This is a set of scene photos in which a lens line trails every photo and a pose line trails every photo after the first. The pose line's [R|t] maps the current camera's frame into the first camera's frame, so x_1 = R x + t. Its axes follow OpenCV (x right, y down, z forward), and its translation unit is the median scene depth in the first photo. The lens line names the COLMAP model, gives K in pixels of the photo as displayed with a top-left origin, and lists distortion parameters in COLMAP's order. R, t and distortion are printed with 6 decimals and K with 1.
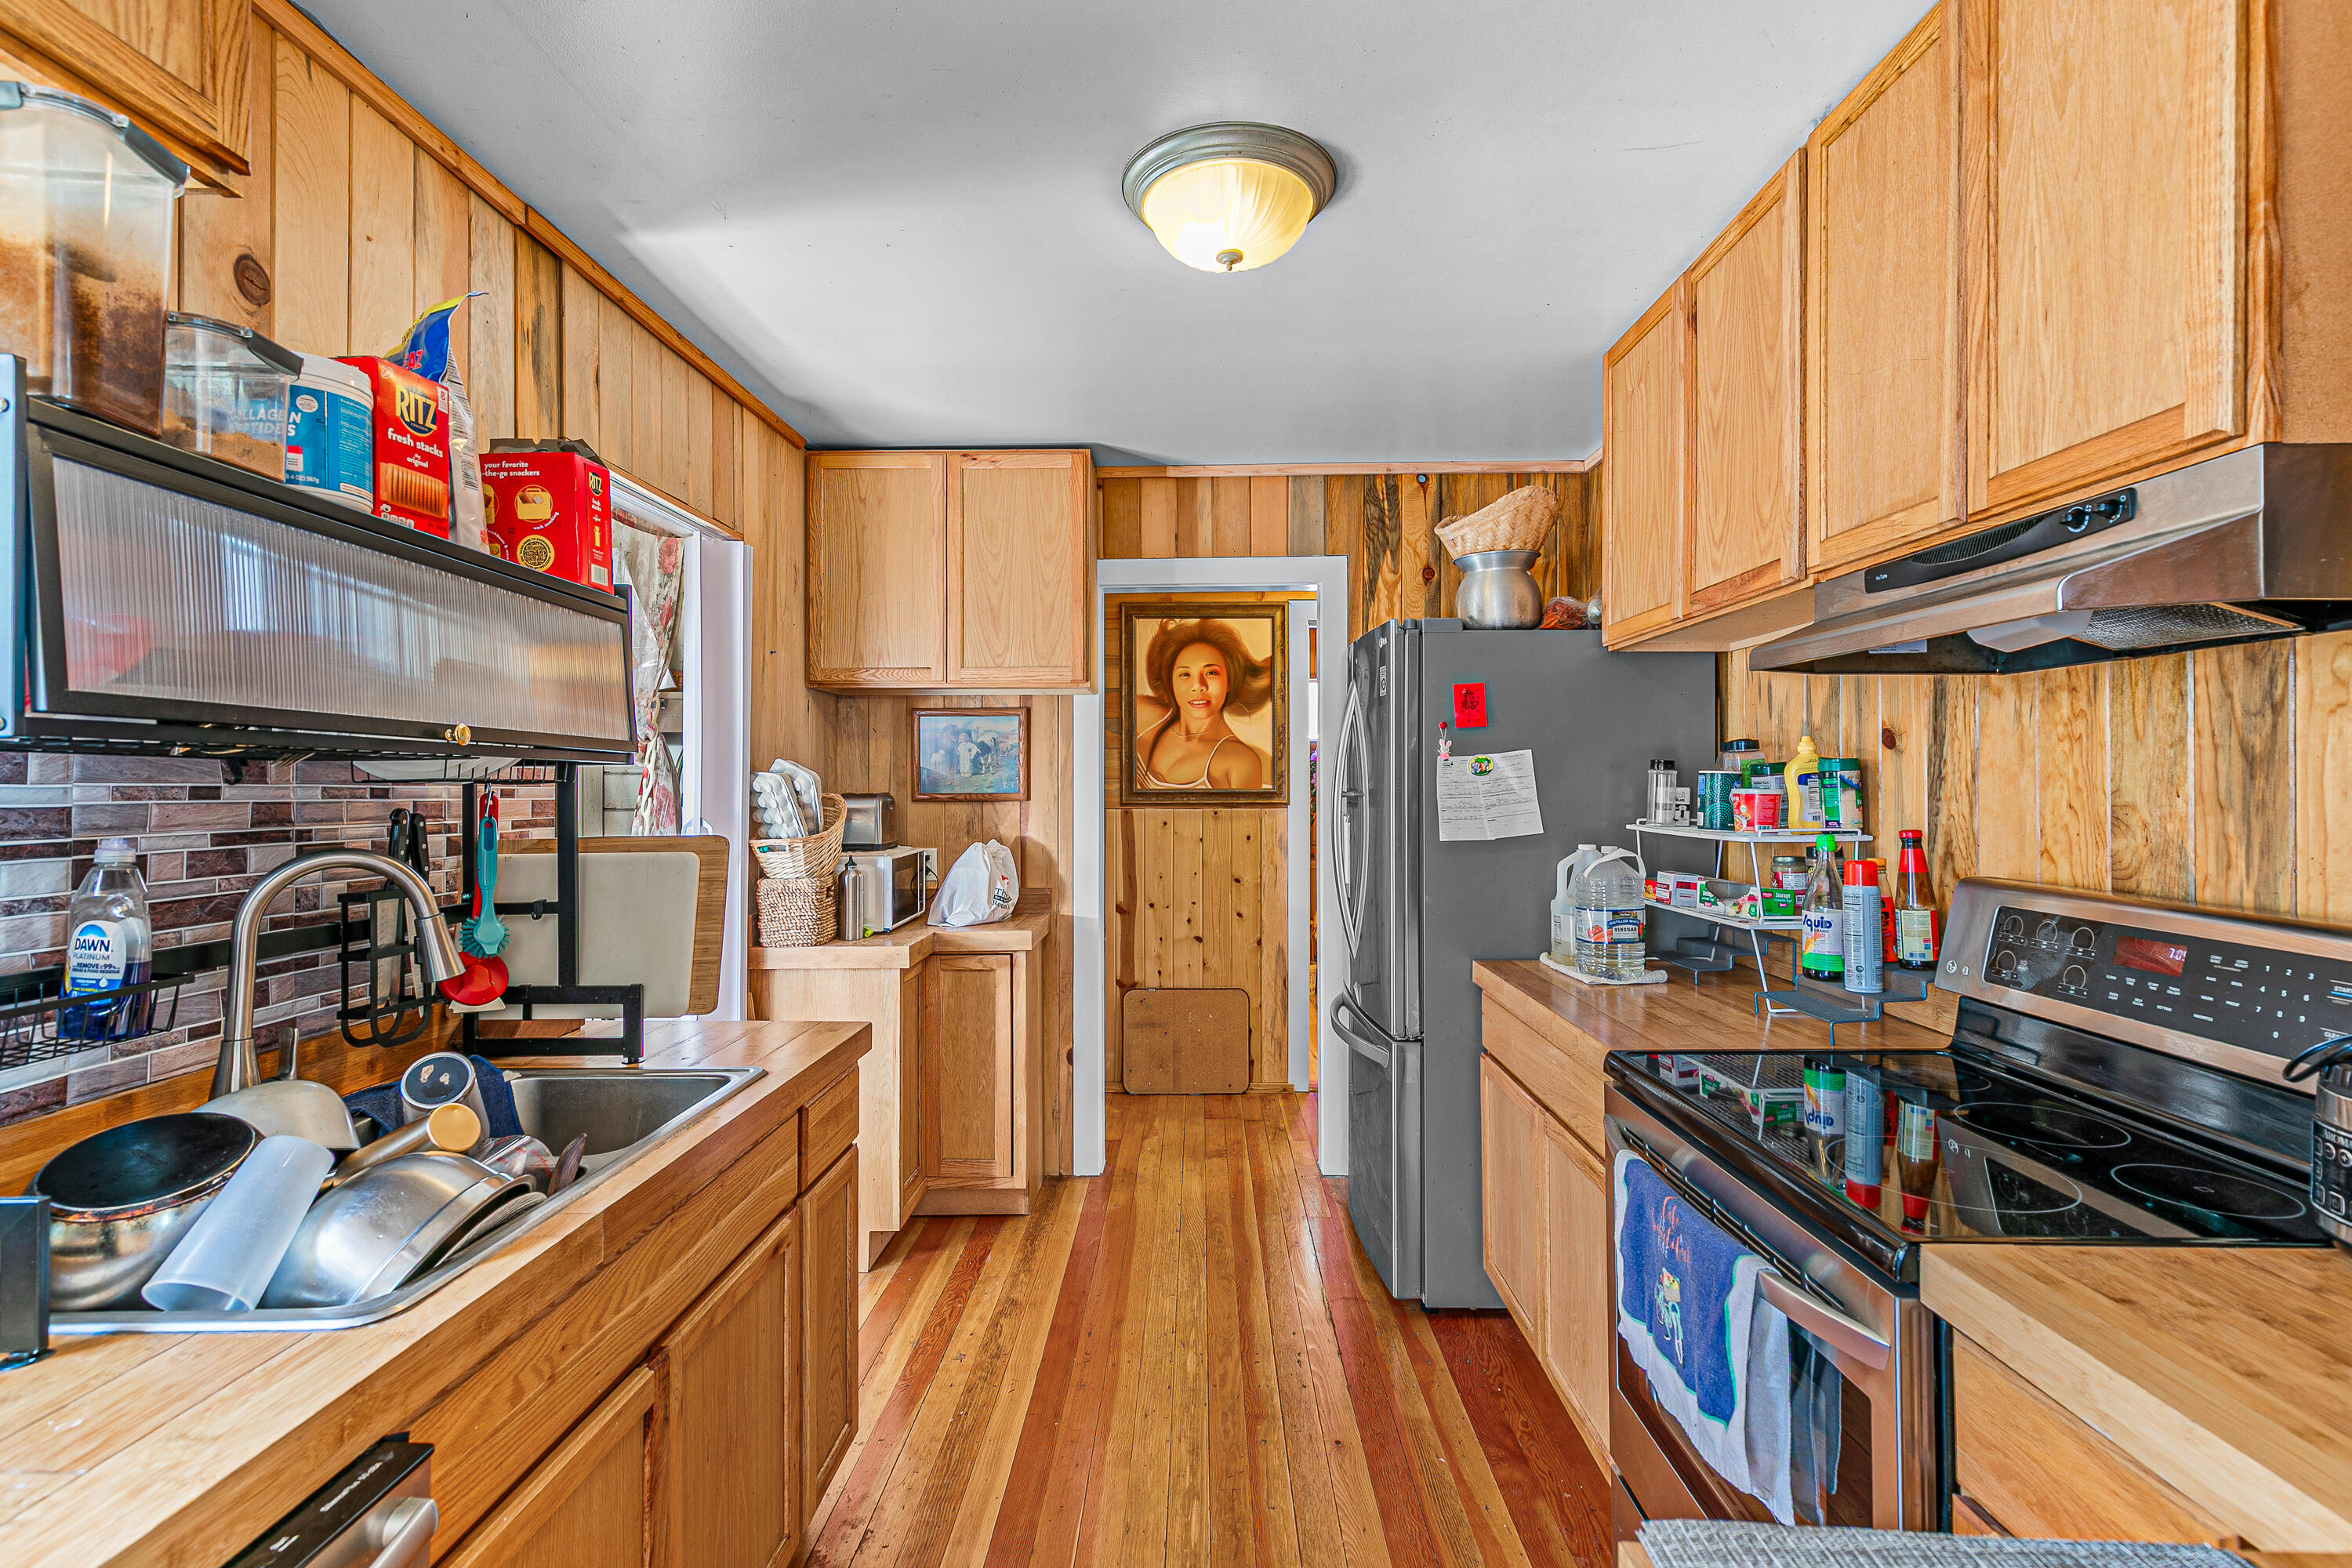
lens RADIAL K [[1059.4, 0, 1178.7], [0, 1059.4, 791.6], [0, 0, 1]] dist [0.012239, -0.004472]
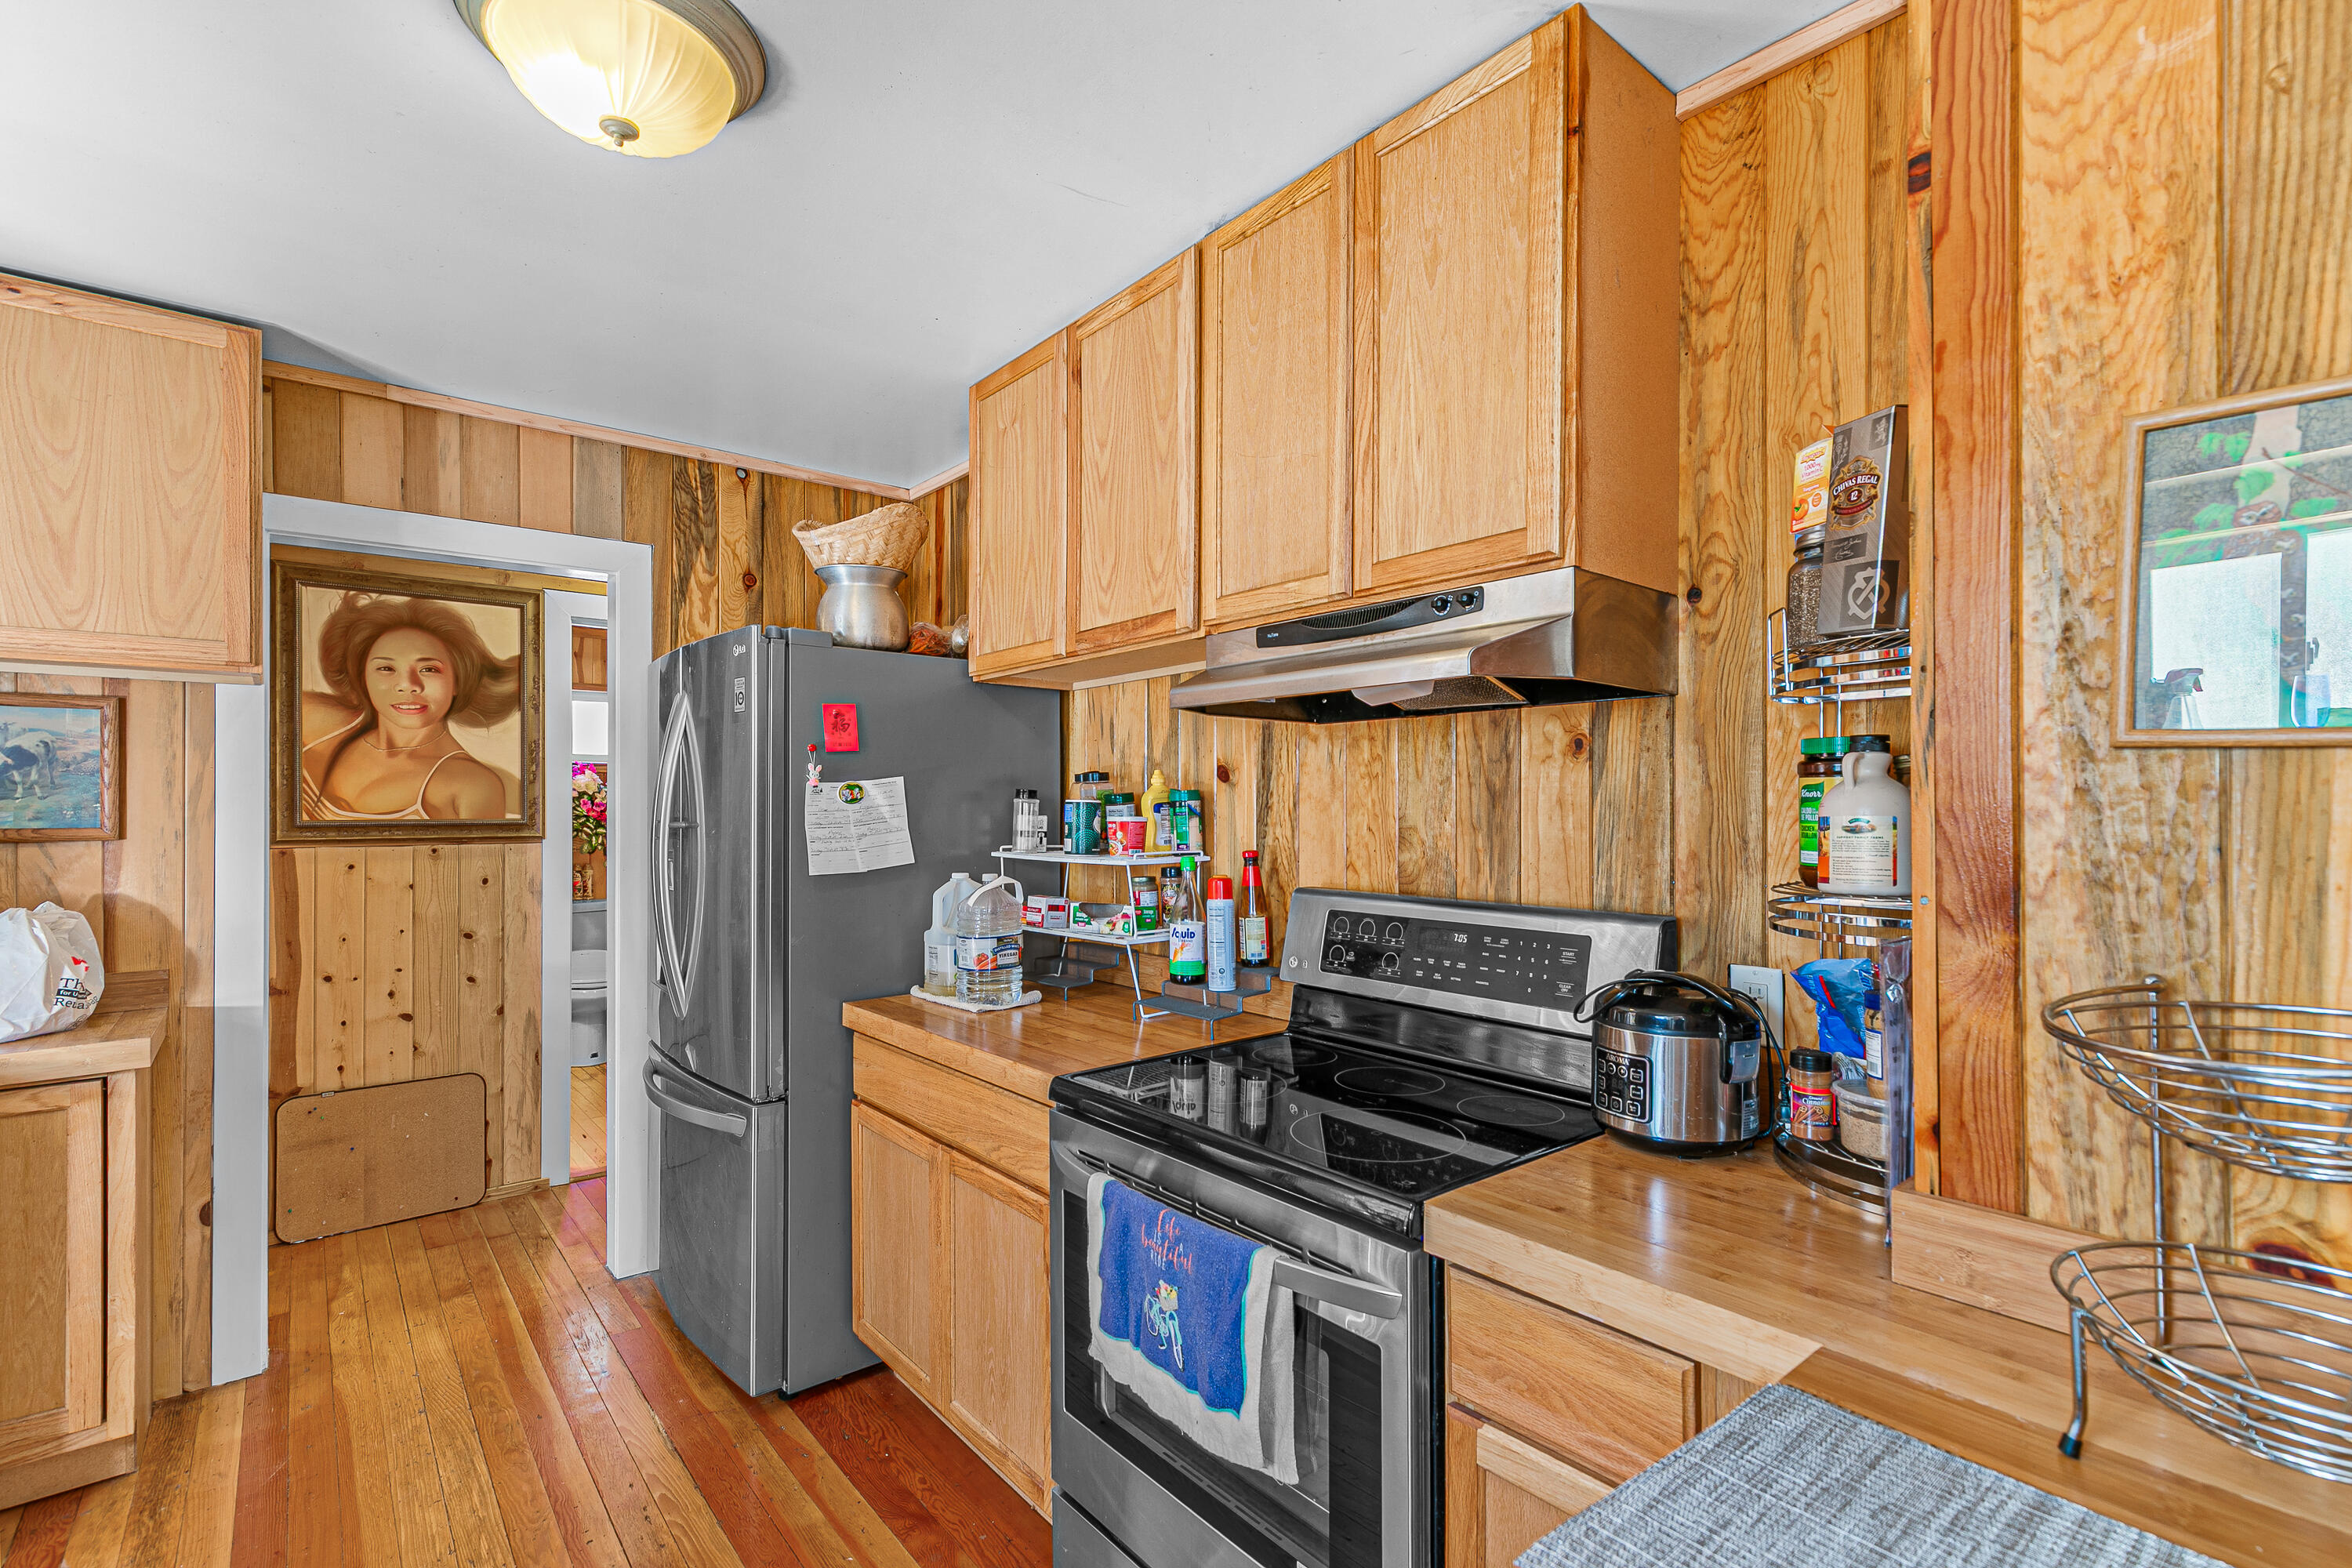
lens RADIAL K [[1060.1, 0, 1170.3], [0, 1060.1, 819.1], [0, 0, 1]] dist [0.012272, -0.001385]
pose [[0.763945, -0.006013, 0.645254, -0.106355], [0.006703, 0.999977, 0.001382, -0.001017], [-0.645247, 0.003269, 0.763967, 0.108345]]
